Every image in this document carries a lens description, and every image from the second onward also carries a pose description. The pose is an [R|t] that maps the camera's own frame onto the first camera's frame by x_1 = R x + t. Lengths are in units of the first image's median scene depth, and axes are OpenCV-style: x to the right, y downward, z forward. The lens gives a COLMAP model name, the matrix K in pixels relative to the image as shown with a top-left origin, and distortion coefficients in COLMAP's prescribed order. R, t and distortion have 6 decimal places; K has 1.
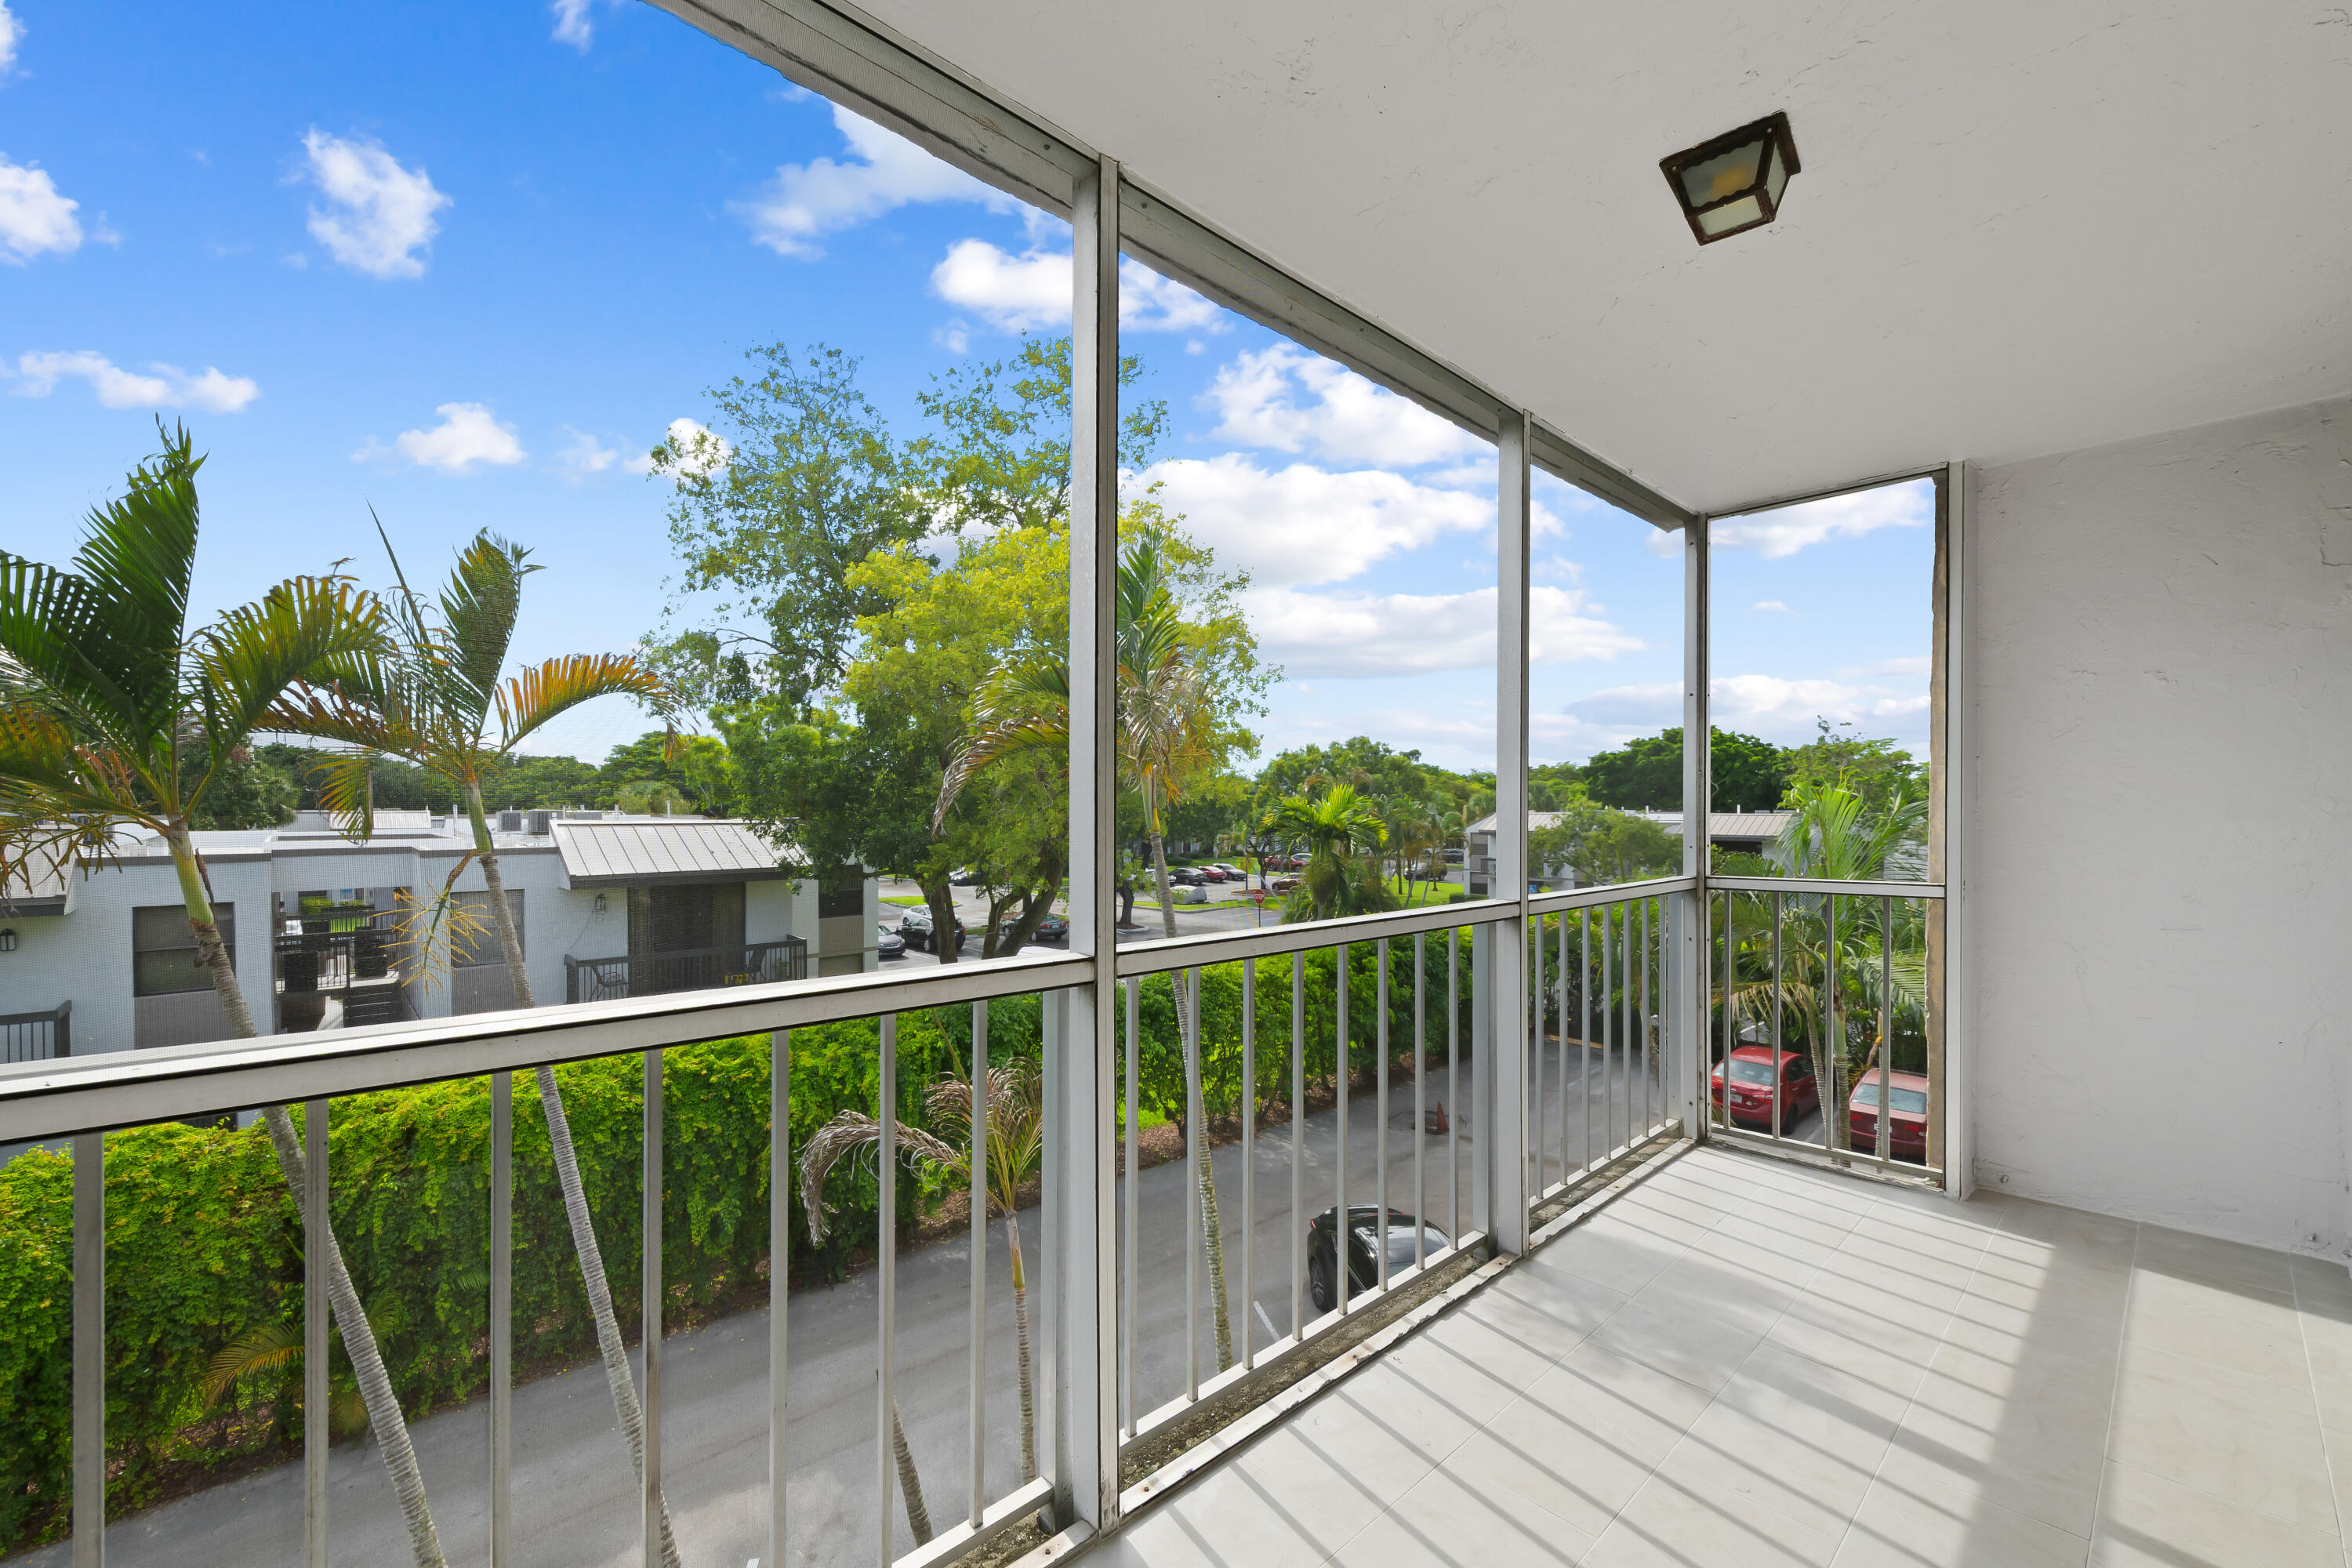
lens RADIAL K [[930.8, 0, 1186.8], [0, 930.8, 766.8], [0, 0, 1]] dist [0.010244, -0.003514]
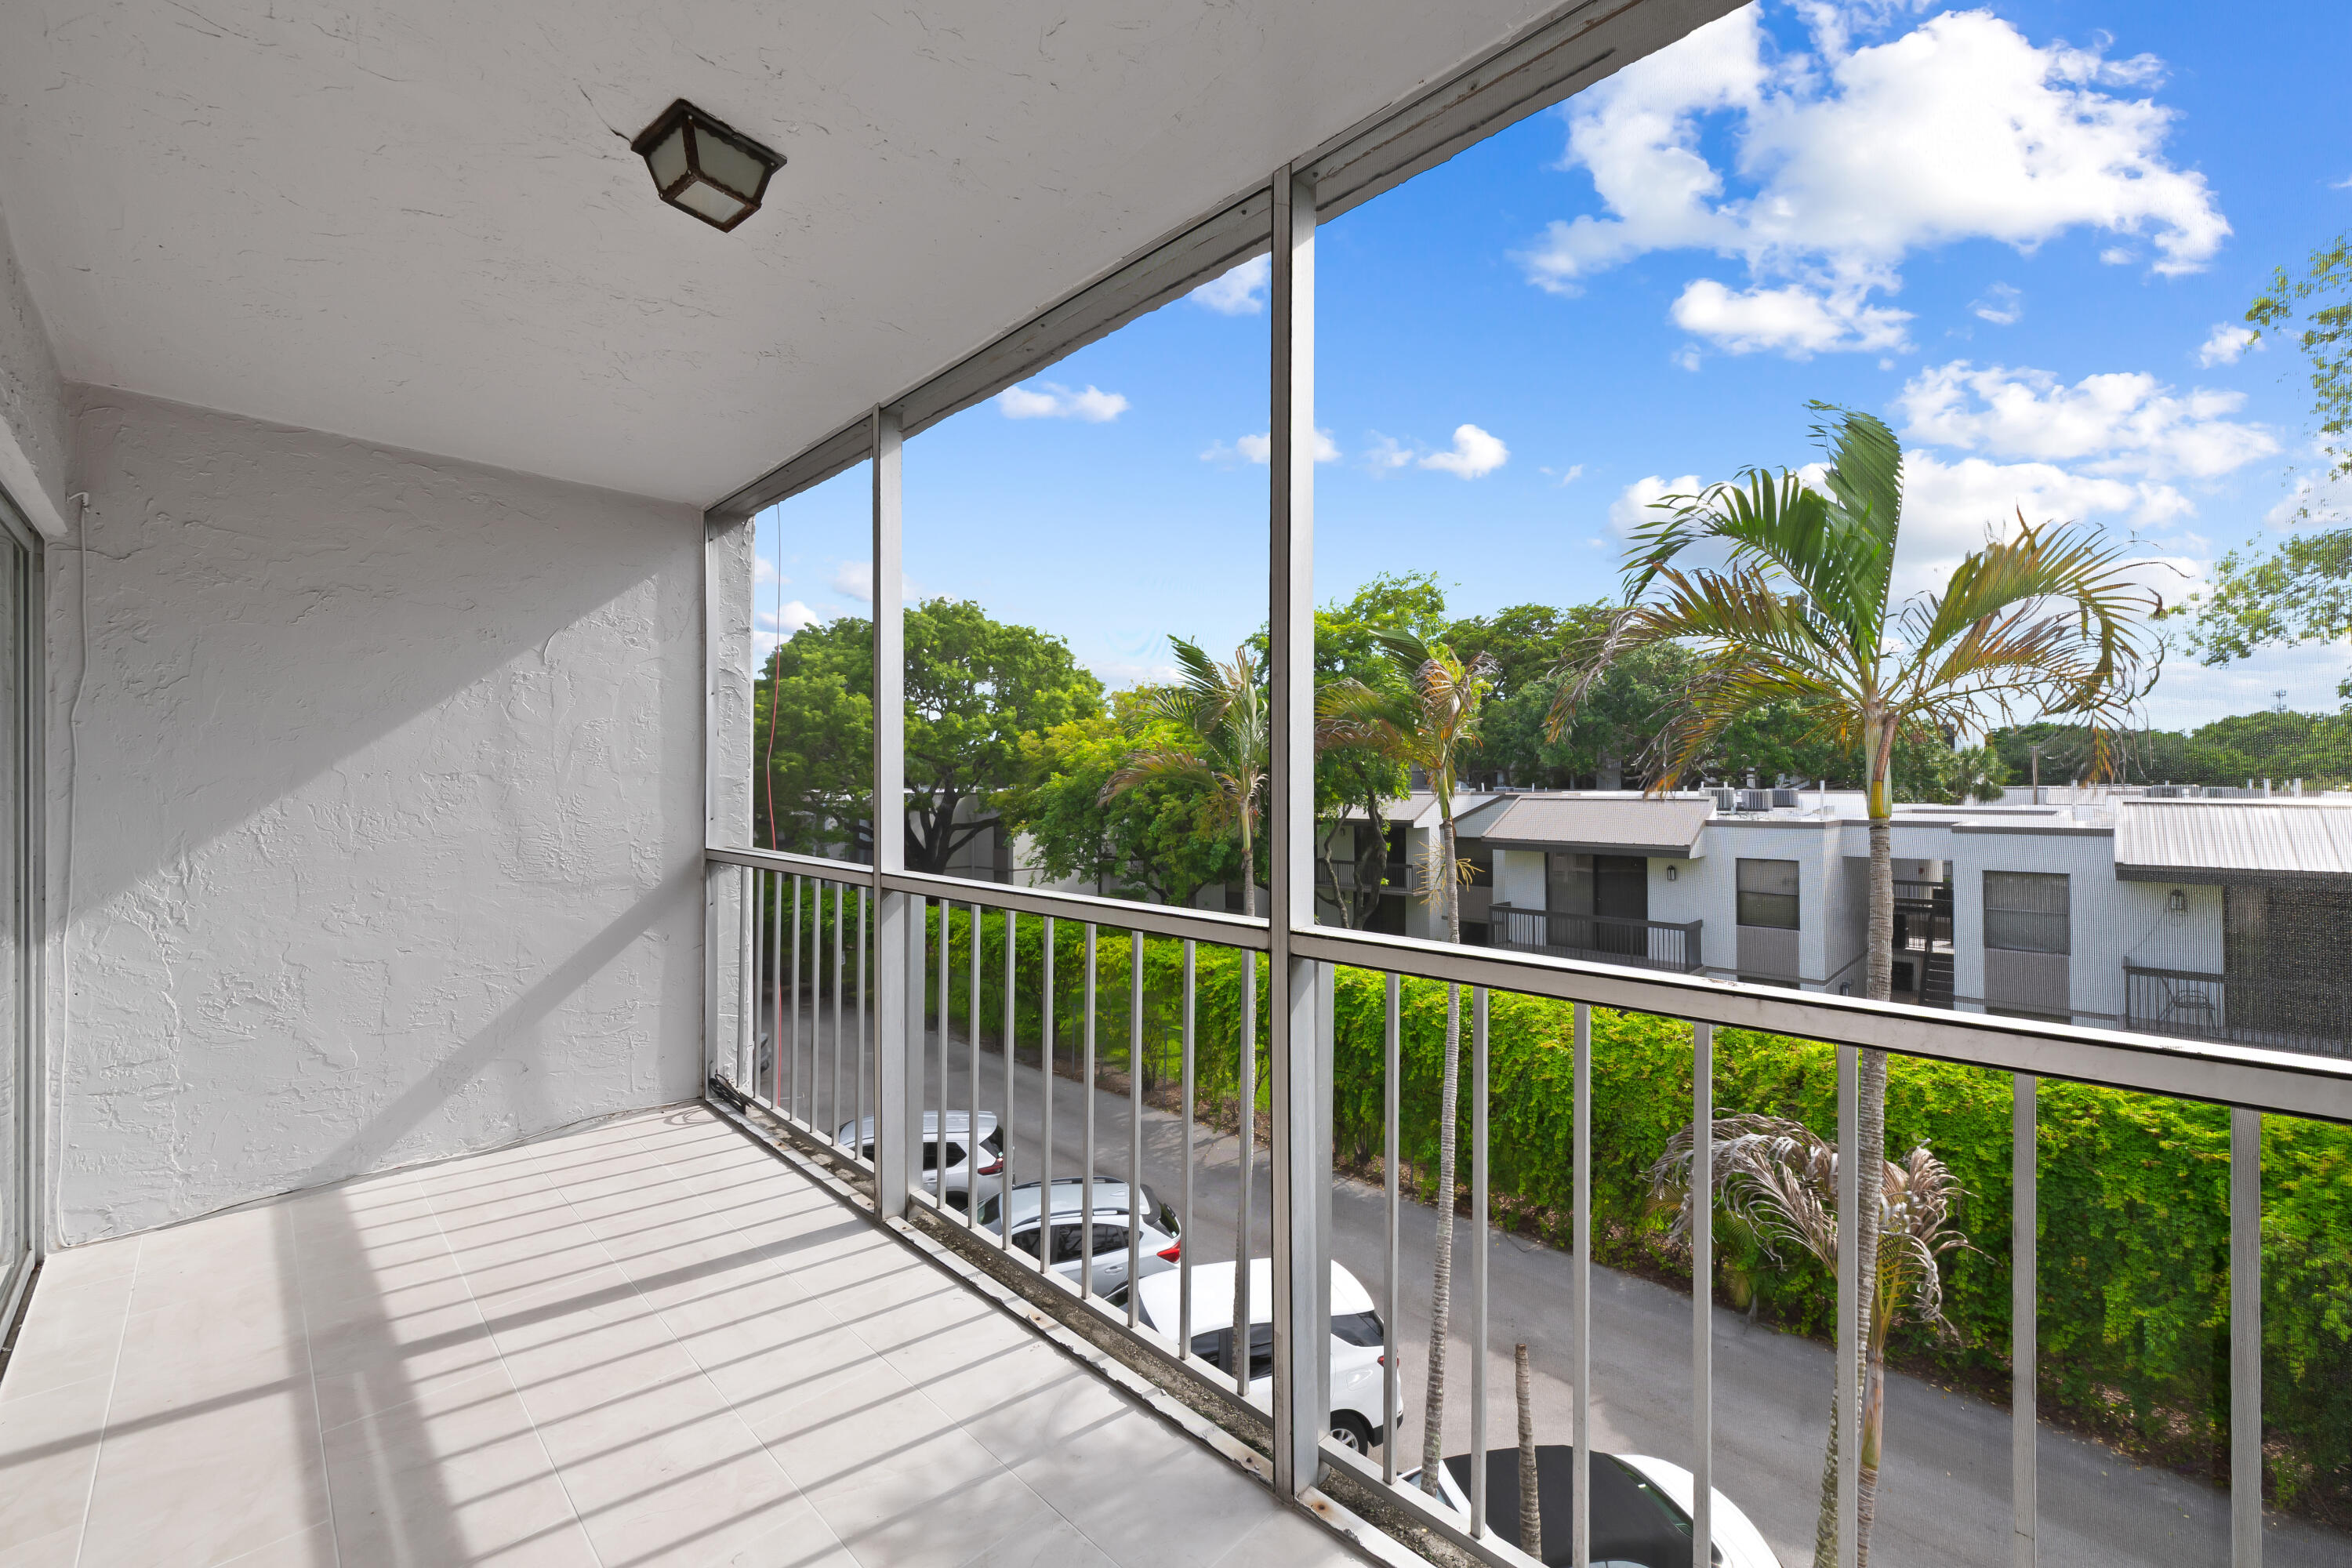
lens RADIAL K [[930.8, 0, 1186.8], [0, 930.8, 766.8], [0, 0, 1]] dist [0.010244, -0.003514]
pose [[0.052465, -0.020285, -0.998417, 0.209736], [0.046312, 0.998767, -0.017859, 0.010248], [0.997548, -0.045302, 0.053339, 0.196241]]
